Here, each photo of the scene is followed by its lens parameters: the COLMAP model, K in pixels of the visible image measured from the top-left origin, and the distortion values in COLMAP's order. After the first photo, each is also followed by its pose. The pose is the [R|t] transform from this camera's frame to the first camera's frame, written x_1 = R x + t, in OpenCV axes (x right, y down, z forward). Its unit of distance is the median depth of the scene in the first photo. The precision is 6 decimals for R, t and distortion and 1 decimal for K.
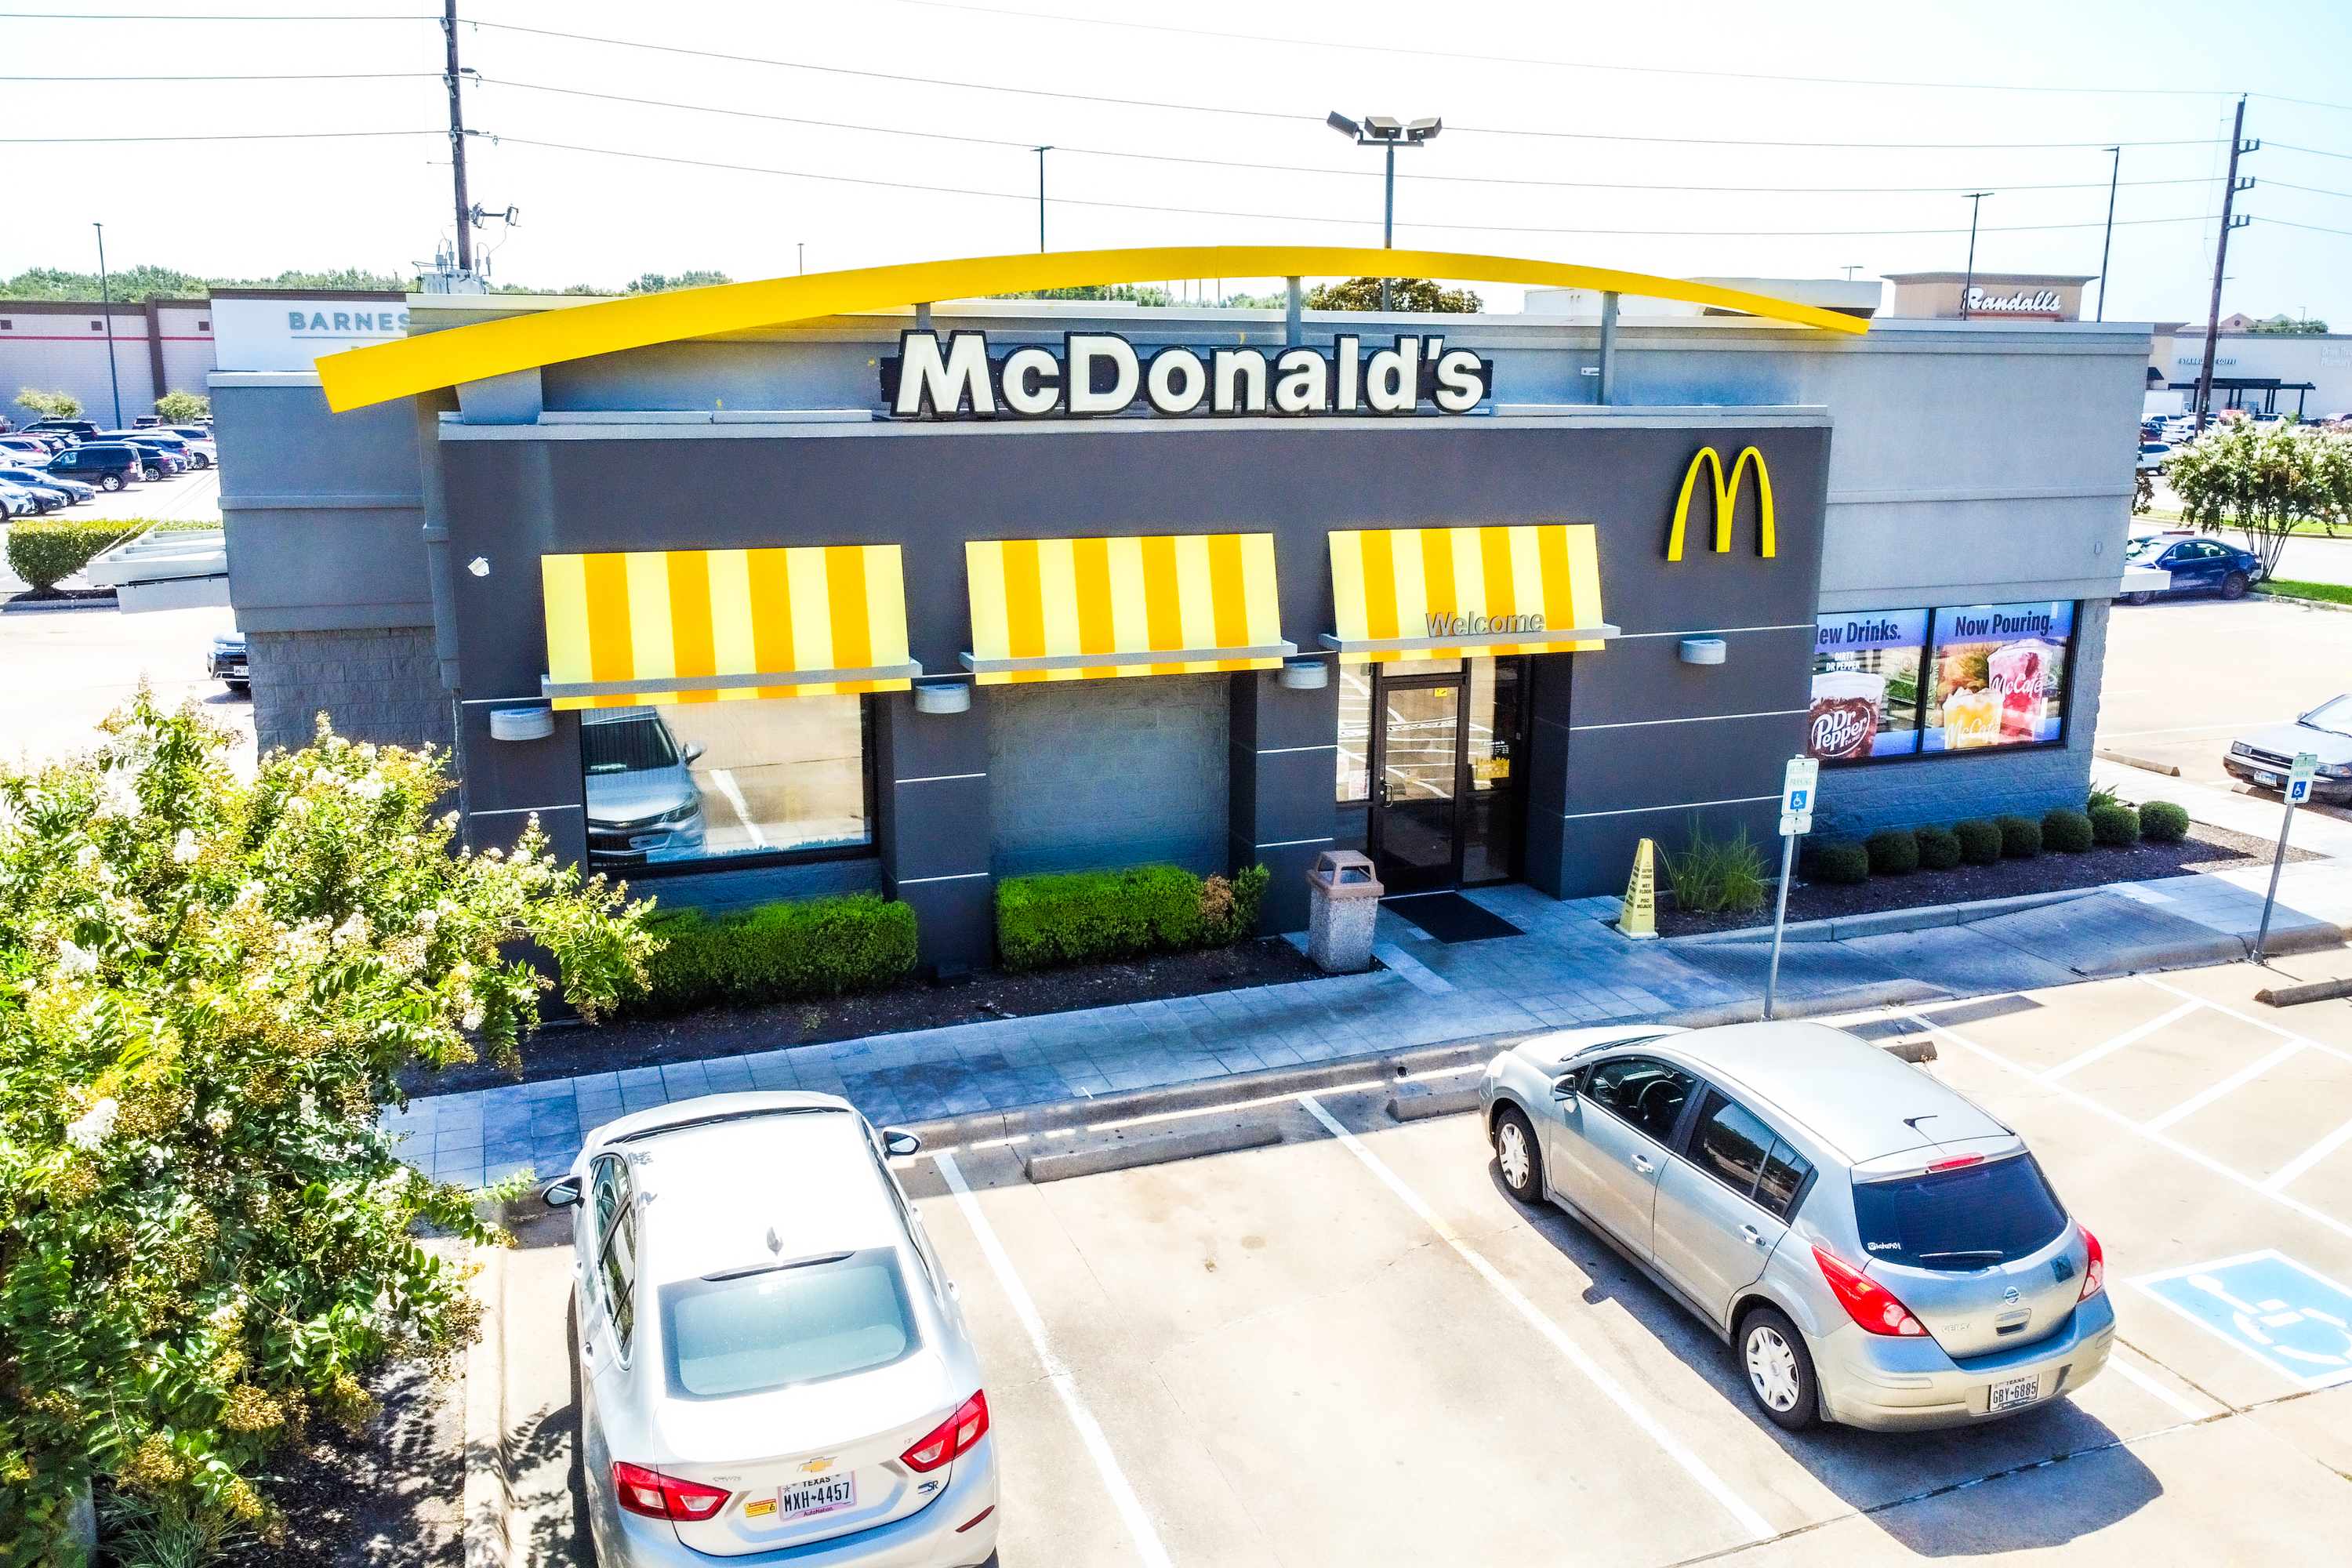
lens RADIAL K [[1772.5, 0, 1181.5], [0, 1772.5, 720.7], [0, 0, 1]] dist [0.004005, -0.003814]
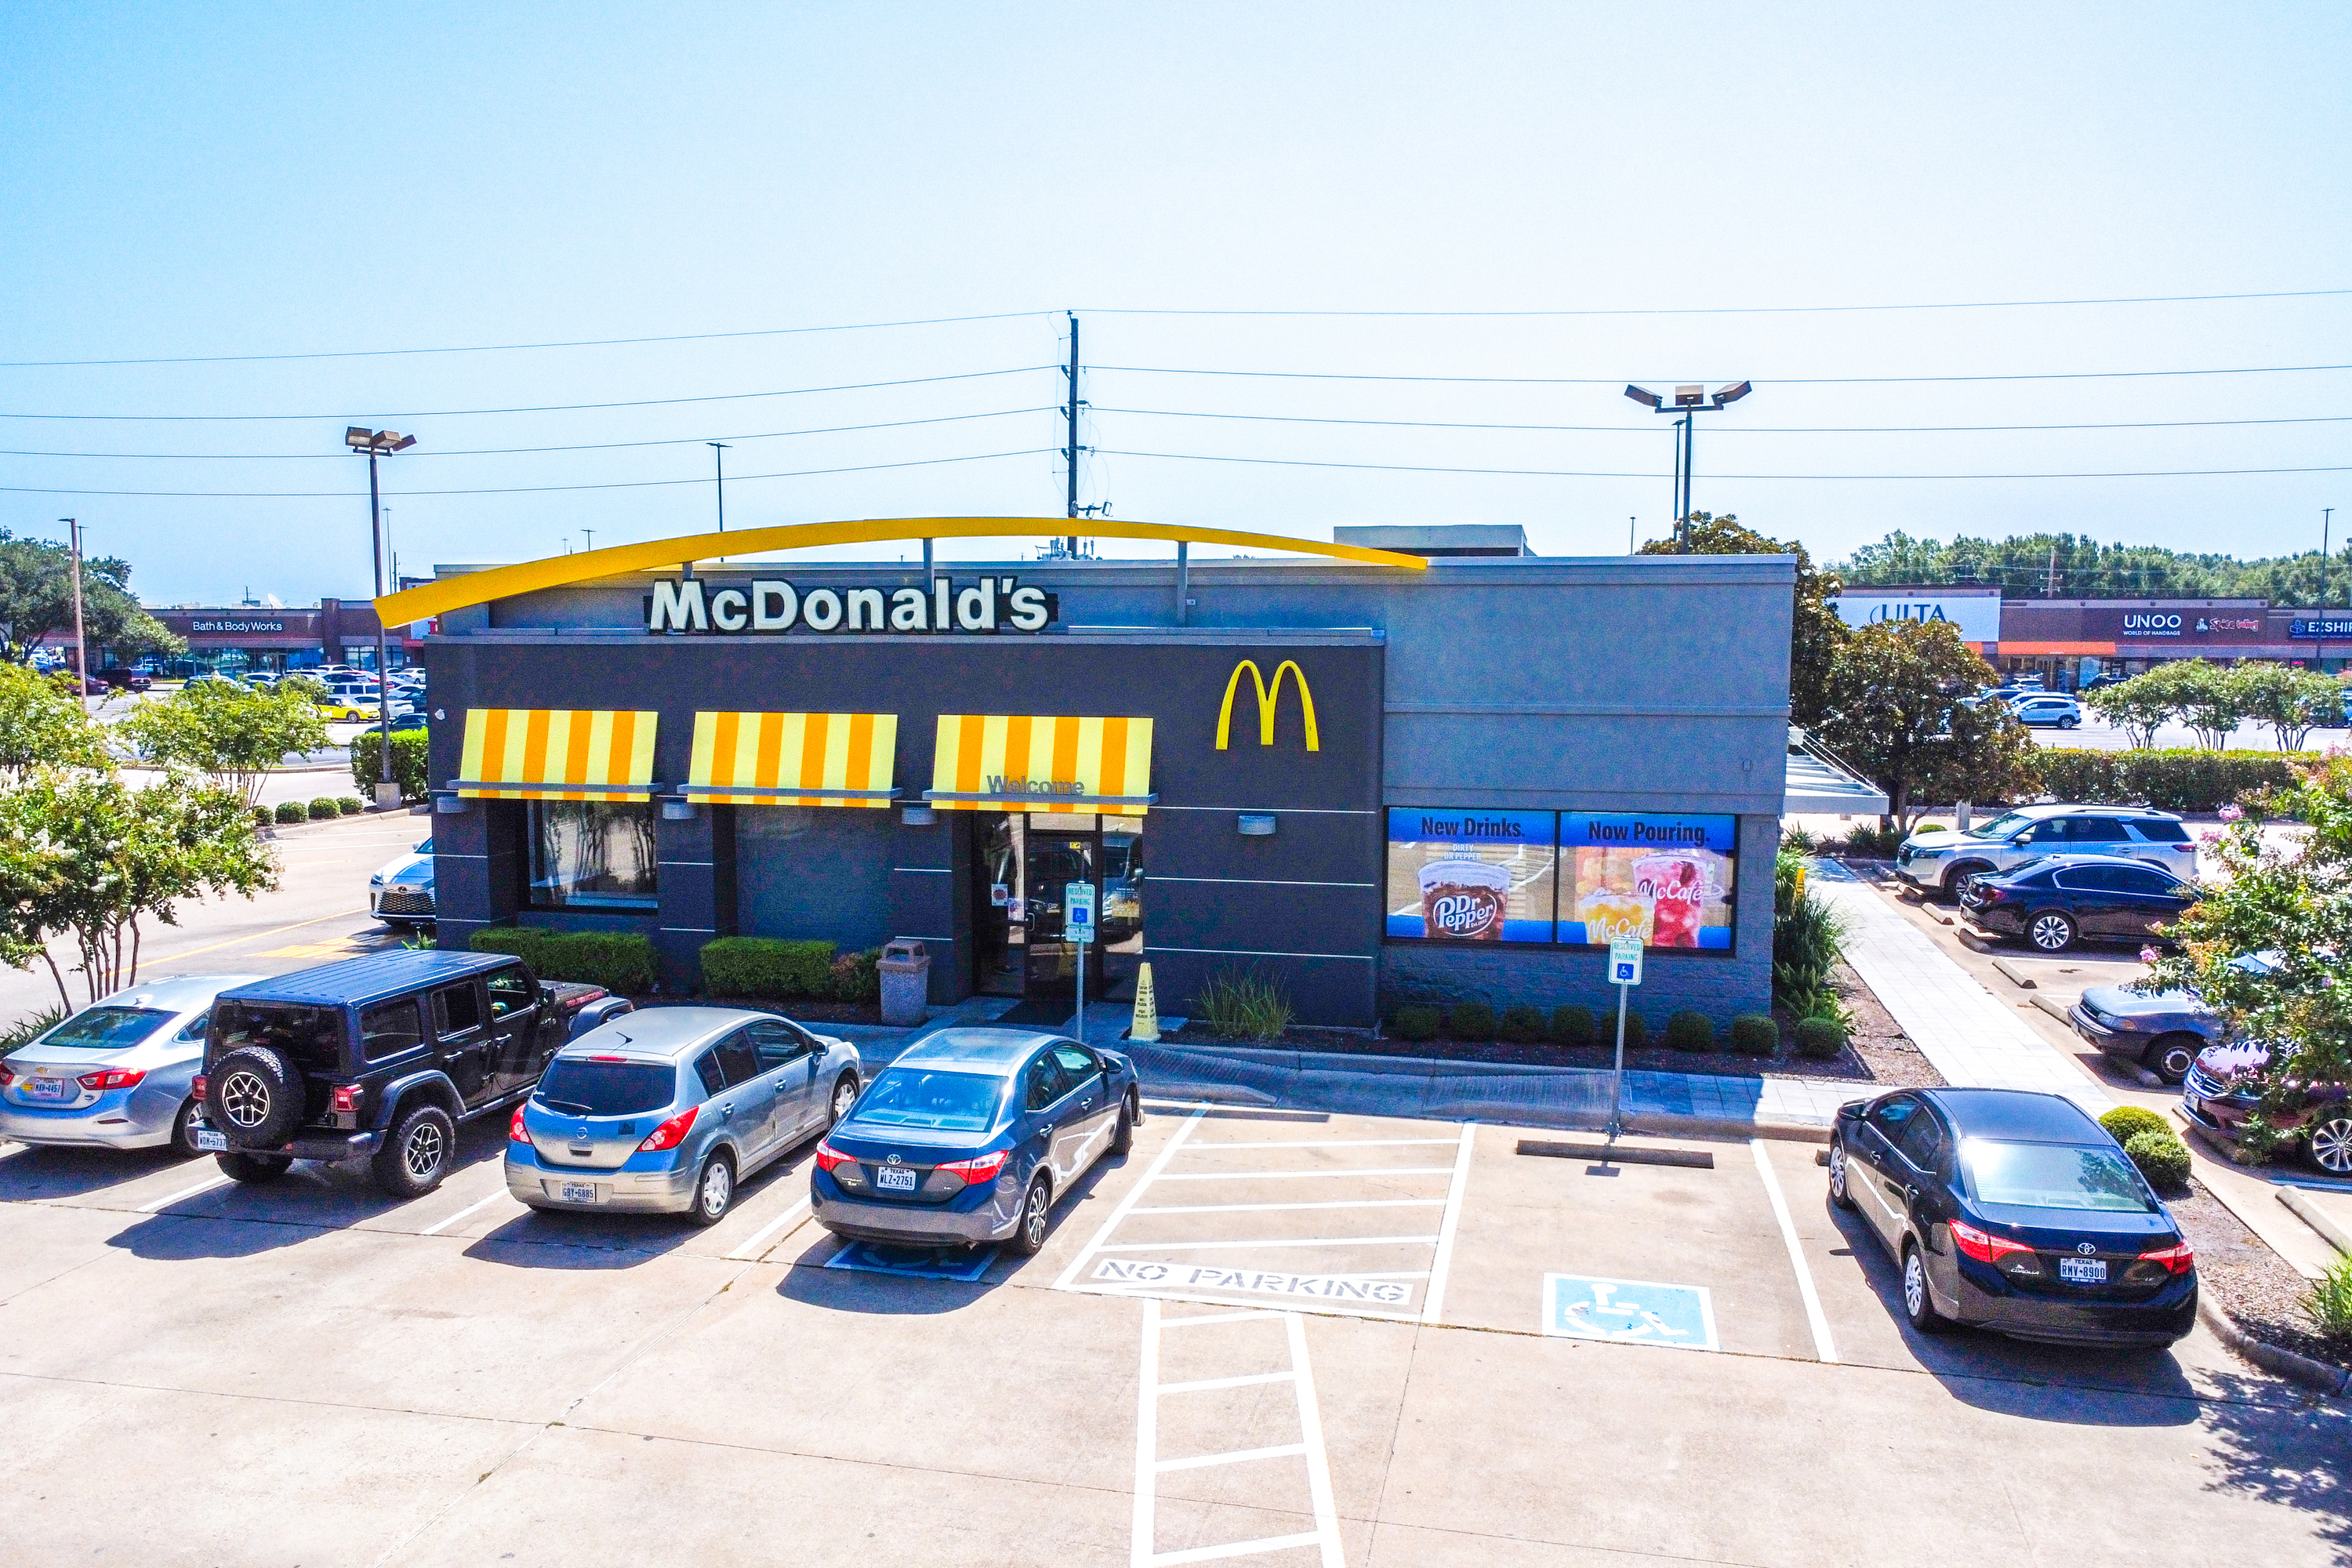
lens RADIAL K [[1769.7, 0, 1182.1], [0, 1769.7, 814.4], [0, 0, 1]] dist [0.002590, 0.001774]
pose [[0.838350, 0.051373, -0.542707, 1.041653], [-0.104473, 0.992237, -0.067460, 0.047483], [0.535028, 0.113254, 0.837209, -0.065181]]
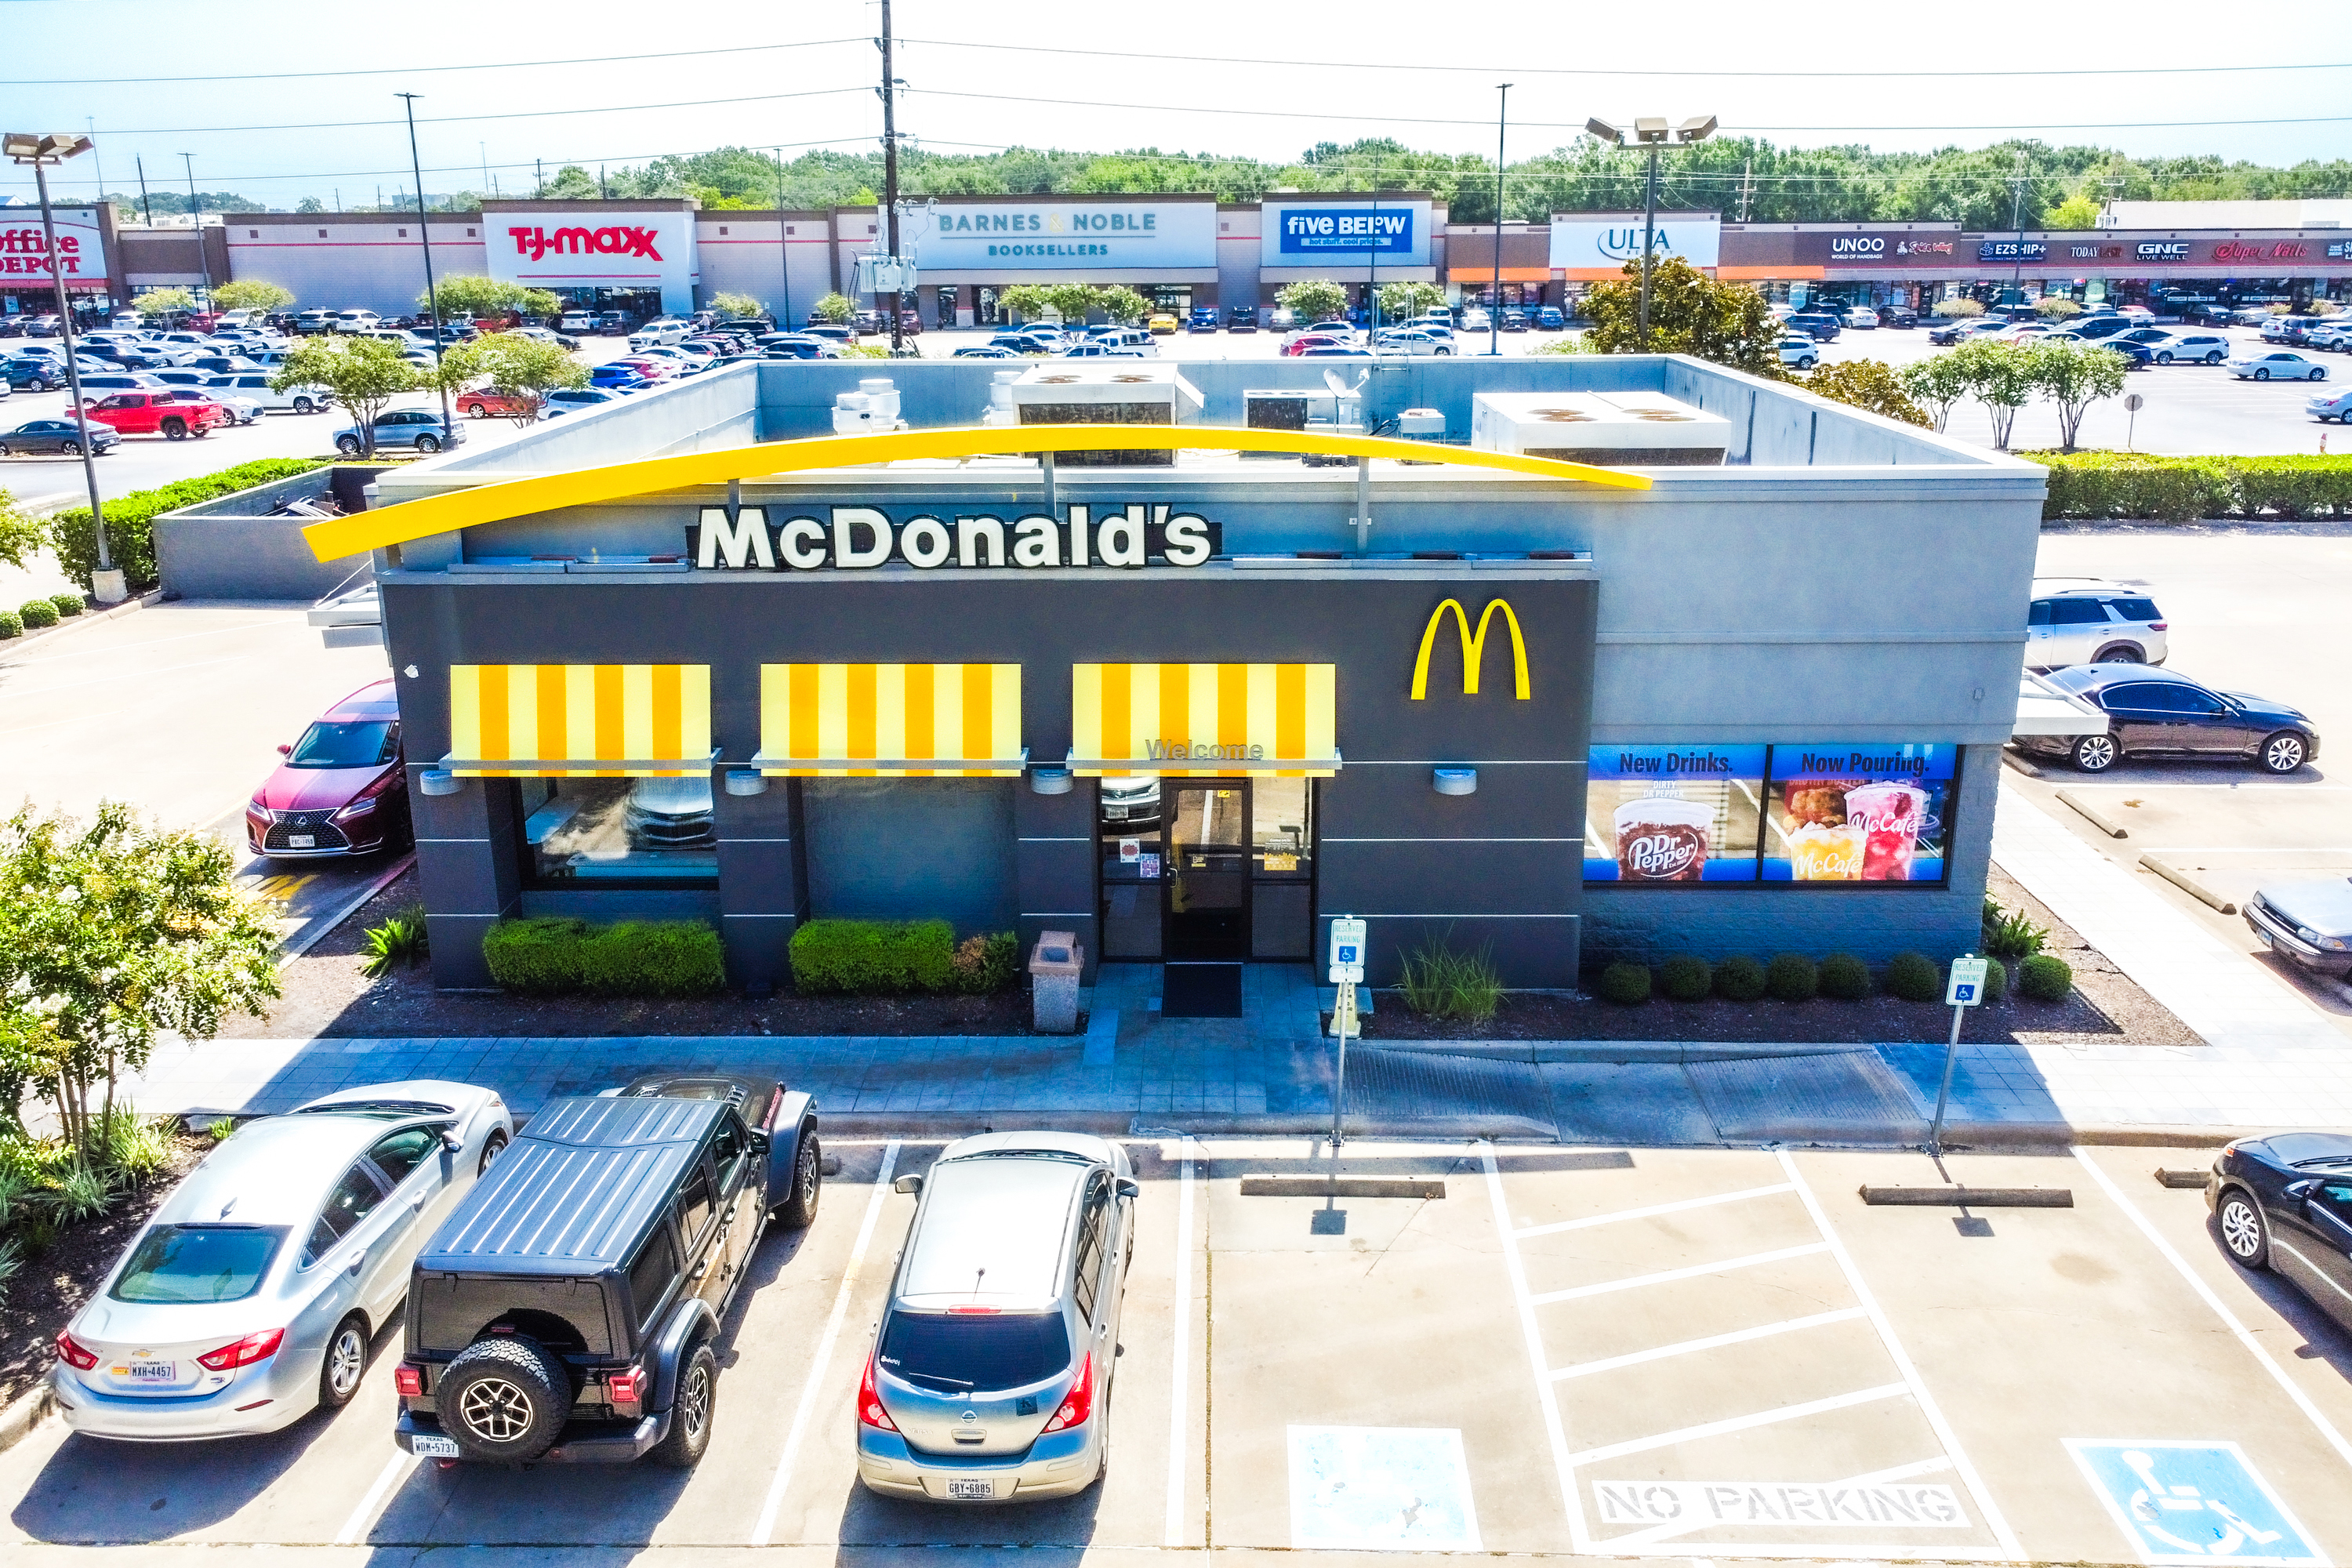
lens RADIAL K [[1796.1, 0, 1189.1], [0, 1796.1, 704.7], [0, 0, 1]] dist [0.005123, -0.004226]
pose [[0.929032, 0.086161, -0.359827, 0.607406], [-0.061291, 0.994910, 0.079986, -0.185671], [0.364887, -0.052256, 0.929584, -0.092060]]
